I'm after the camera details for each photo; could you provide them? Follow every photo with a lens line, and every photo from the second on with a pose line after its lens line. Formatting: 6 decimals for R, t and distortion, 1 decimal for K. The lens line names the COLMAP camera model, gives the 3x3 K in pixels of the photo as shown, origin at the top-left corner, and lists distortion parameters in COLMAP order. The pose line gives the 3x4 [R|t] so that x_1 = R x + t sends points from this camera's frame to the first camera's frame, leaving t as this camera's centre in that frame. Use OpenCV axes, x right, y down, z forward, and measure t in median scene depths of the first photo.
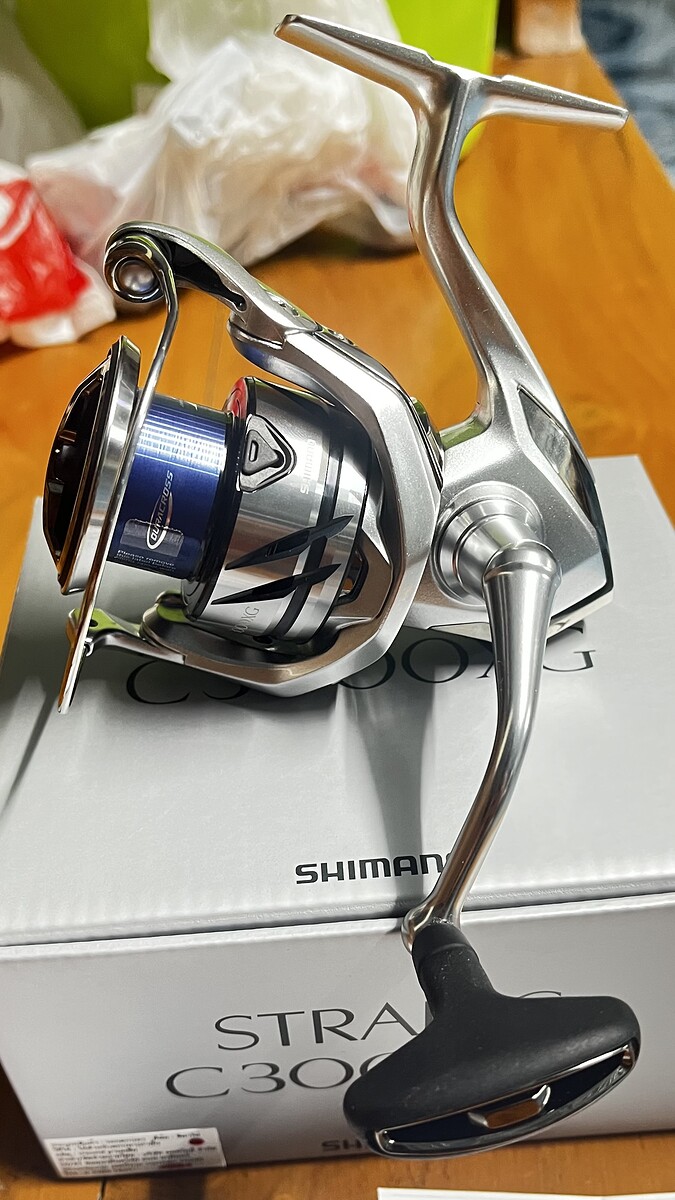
lens RADIAL K [[916.7, 0, 337.5], [0, 916.7, 600.0], [0, 0, 1]] dist [0.046210, 0.003654]
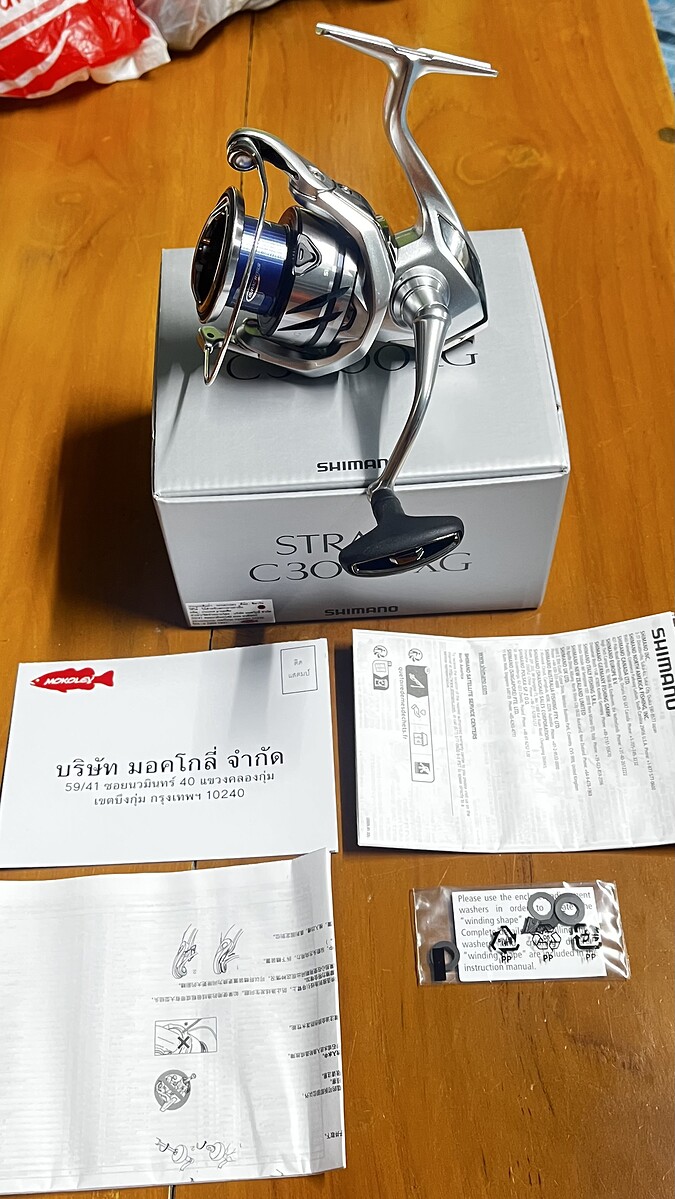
lens RADIAL K [[913.9, 0, 322.9], [0, 913.9, 654.6], [0, 0, 1]] dist [0.046408, -0.112263]
pose [[0.999838, 0.017973, -0.000679, -0.024084], [-0.016074, 0.909860, 0.414603, -0.176825], [0.008070, -0.414525, 0.910002, -1.071828]]
